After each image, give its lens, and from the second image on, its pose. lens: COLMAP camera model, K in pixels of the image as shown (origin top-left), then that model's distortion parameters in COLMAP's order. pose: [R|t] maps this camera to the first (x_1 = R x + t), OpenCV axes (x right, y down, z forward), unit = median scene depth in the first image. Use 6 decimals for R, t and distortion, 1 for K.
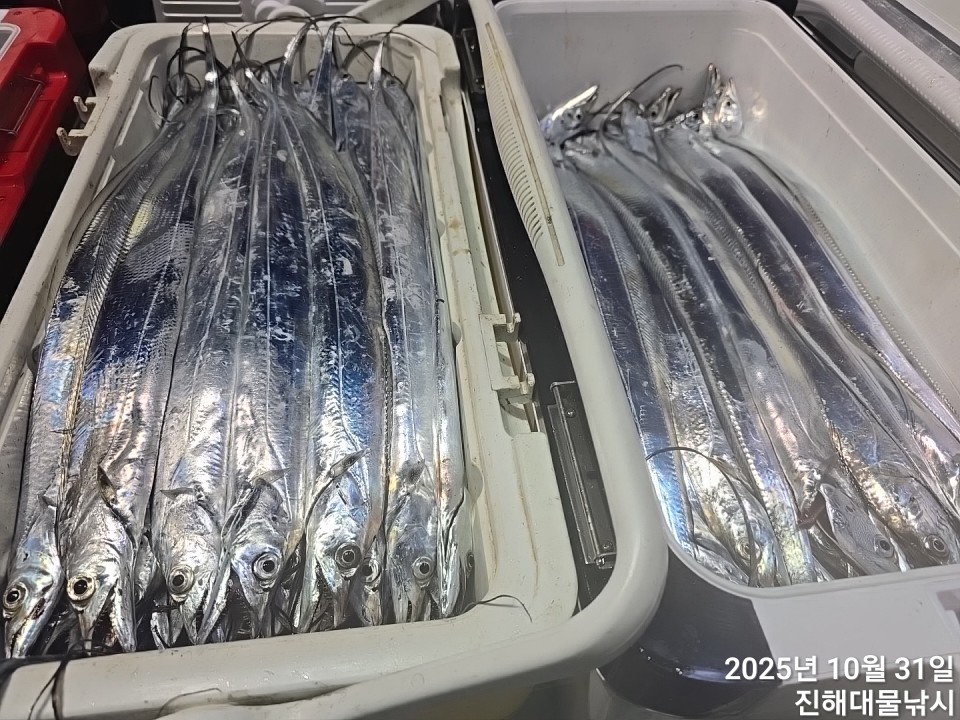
lens RADIAL K [[649.7, 0, 482.7], [0, 649.7, 353.5], [0, 0, 1]] dist [0.062559, -0.060321]
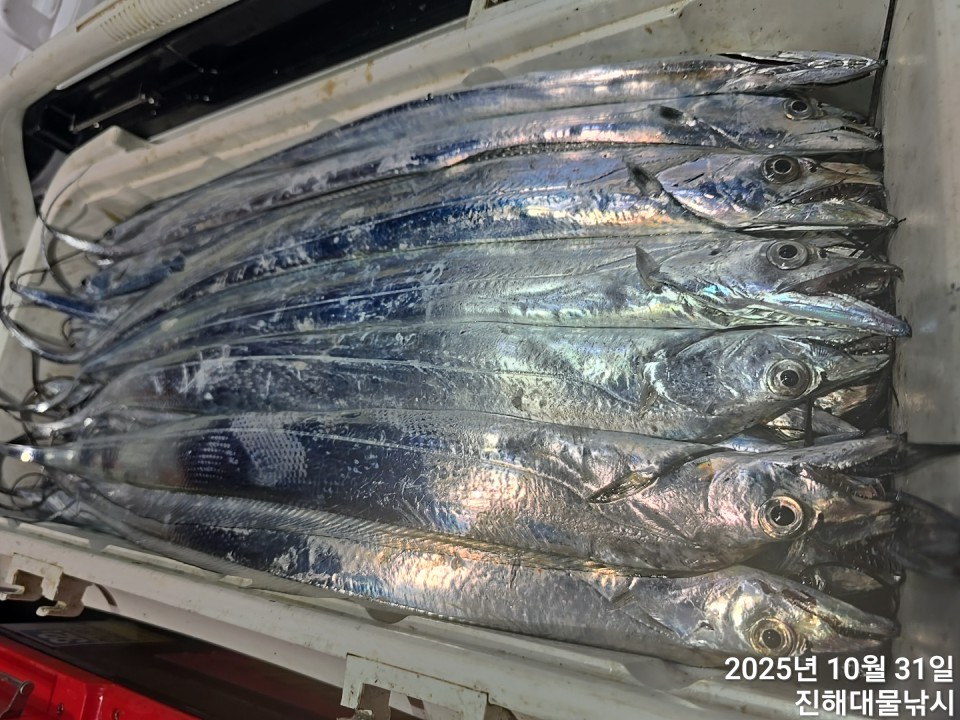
lens RADIAL K [[649.7, 0, 482.7], [0, 649.7, 353.5], [0, 0, 1]] dist [0.062559, -0.060321]
pose [[0.218870, -0.963139, 0.156392, -0.449673], [0.969415, 0.232877, 0.077480, -0.010802], [-0.111044, 0.134651, 0.984651, 0.282210]]
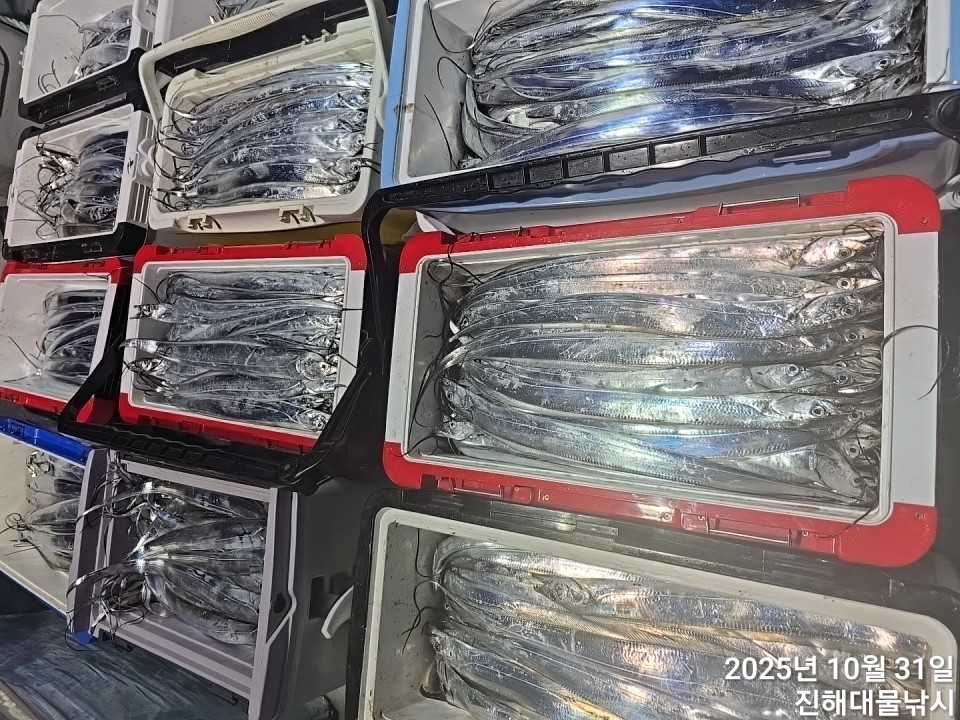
lens RADIAL K [[649.7, 0, 482.7], [0, 649.7, 353.5], [0, 0, 1]] dist [0.062559, -0.060321]
pose [[0.188646, -0.980398, -0.056849, -0.892382], [0.977231, 0.181681, 0.109597, 0.575411], [-0.097120, -0.076229, 0.992349, -1.794256]]
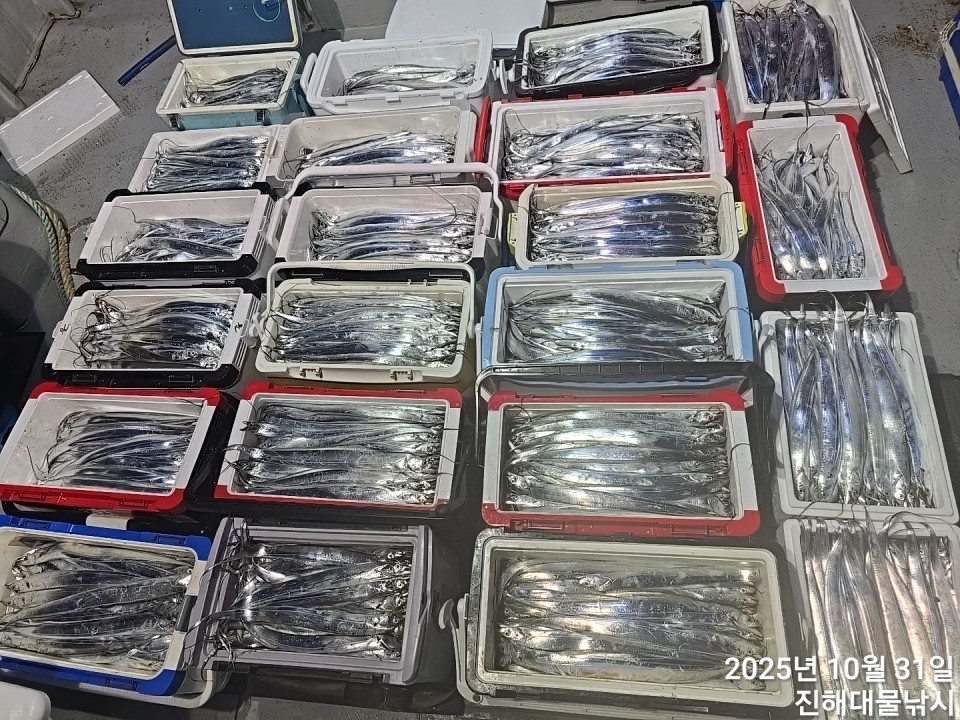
lens RADIAL K [[628.7, 0, 484.8], [0, 628.7, 359.0], [0, 0, 1]] dist [0.089155, -0.108100]
pose [[0.223941, -0.904986, 0.361733, -1.896185], [0.837755, 0.368406, 0.403044, -1.160285], [-0.498014, 0.212786, 0.840657, -2.849340]]
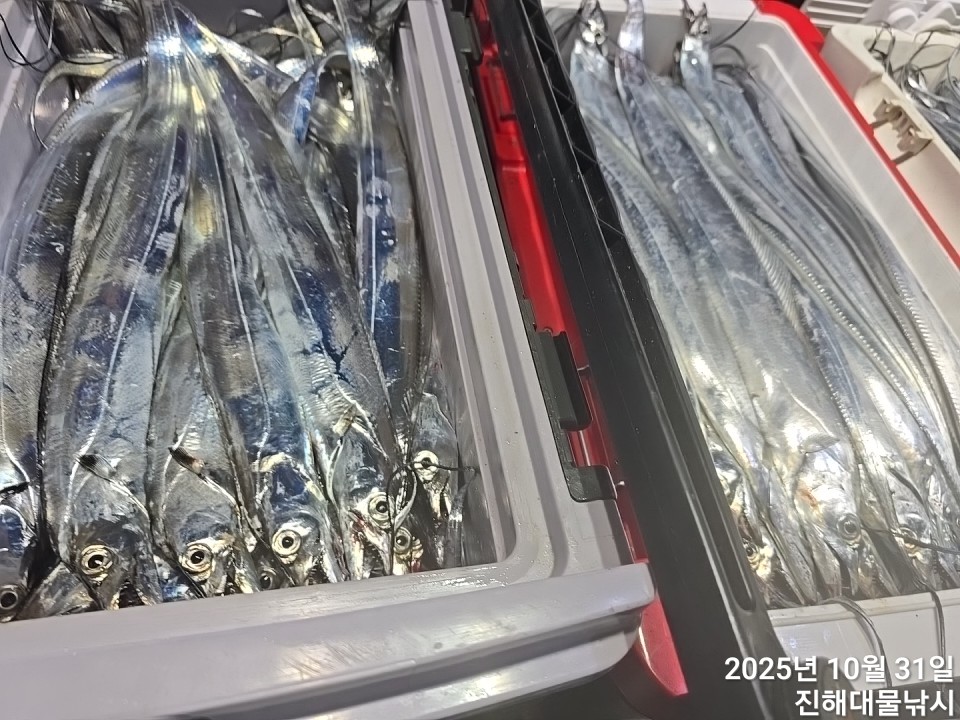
lens RADIAL K [[656.8, 0, 480.0], [0, 656.8, 360.0], [0, 0, 1]] dist [0.029639, -0.043369]
pose [[0.993071, 0.061101, 0.100387, -1.750790], [-0.069699, 0.993983, 0.084498, 0.028447], [-0.094620, -0.090909, 0.991354, -0.162189]]
